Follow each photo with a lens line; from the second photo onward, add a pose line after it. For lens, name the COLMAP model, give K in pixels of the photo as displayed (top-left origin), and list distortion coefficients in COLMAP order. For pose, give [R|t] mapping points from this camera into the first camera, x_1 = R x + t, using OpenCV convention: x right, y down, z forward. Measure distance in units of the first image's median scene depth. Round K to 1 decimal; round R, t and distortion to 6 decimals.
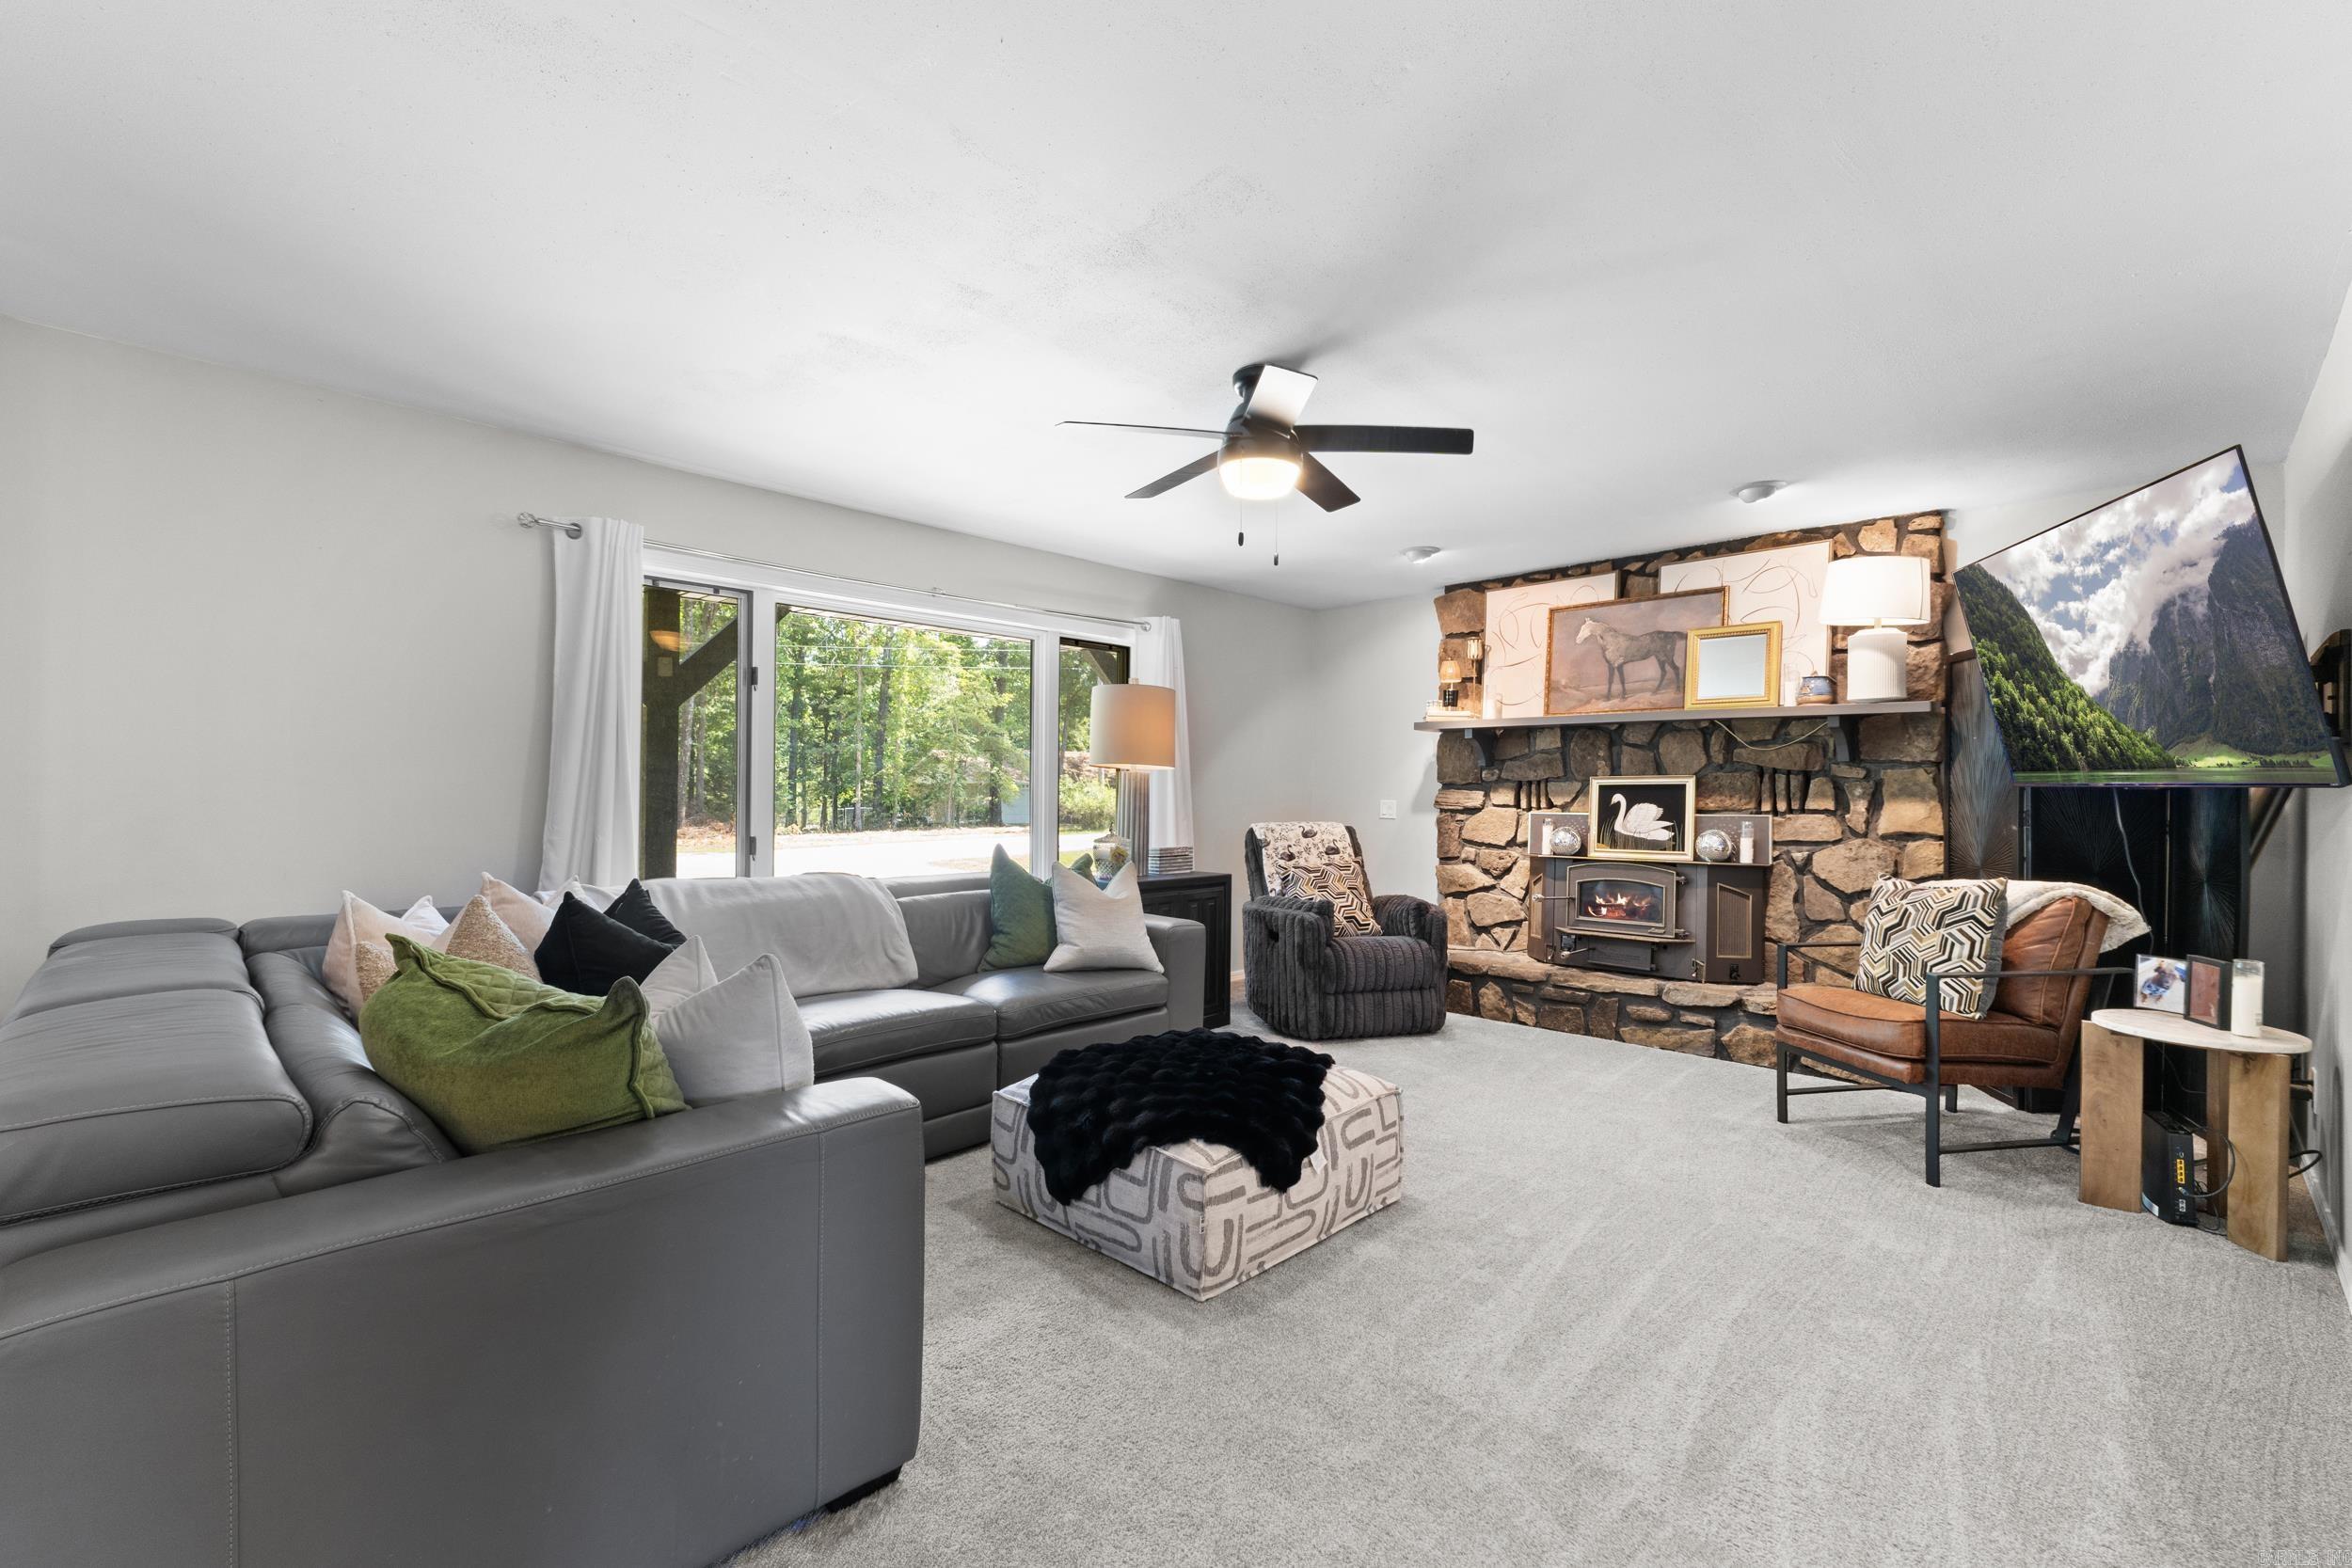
lens RADIAL K [[997.2, 0, 1184.6], [0, 997.2, 792.1], [0, 0, 1]] dist [0.004319, 0.001203]
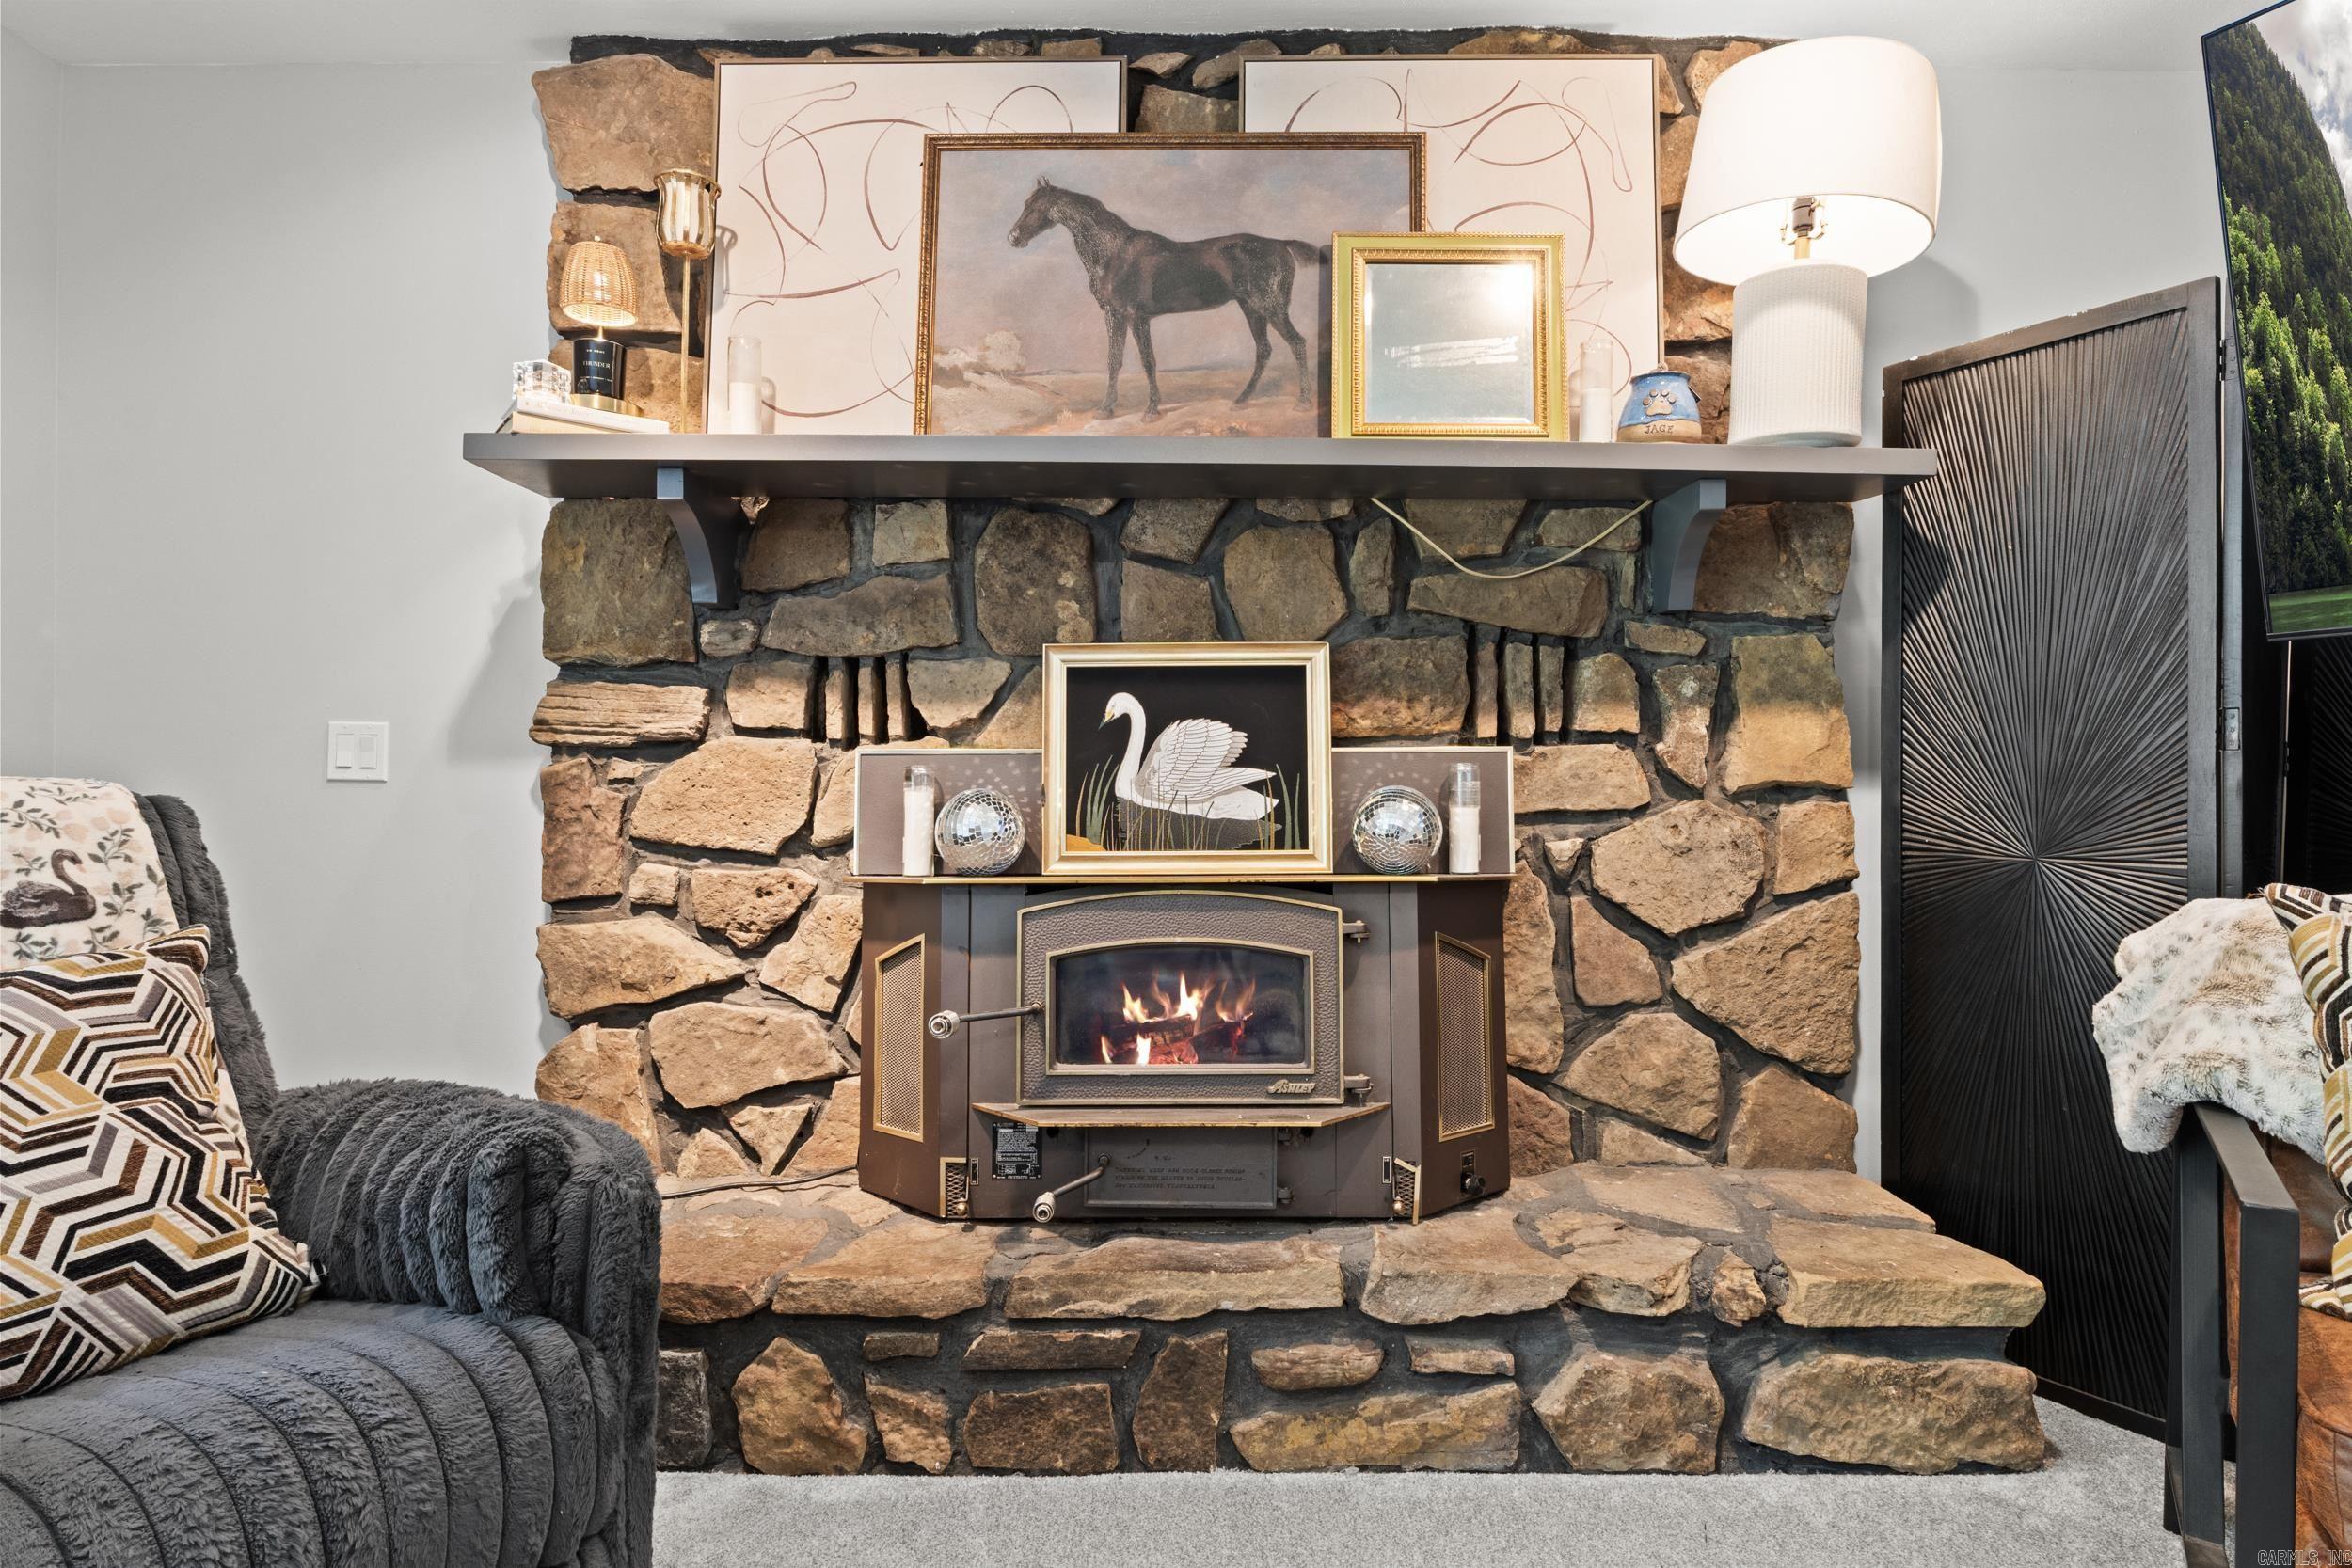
lens RADIAL K [[1221.5, 0, 1183.8], [0, 1221.5, 791.2], [0, 0, 1]] dist [-0.016652, 0.000968]
pose [[0.706050, -0.001492, 0.708160, 0.147915], [0.001319, 0.999999, 0.000792, 0.036833], [-0.708160, 0.000375, 0.706051, 0.693780]]
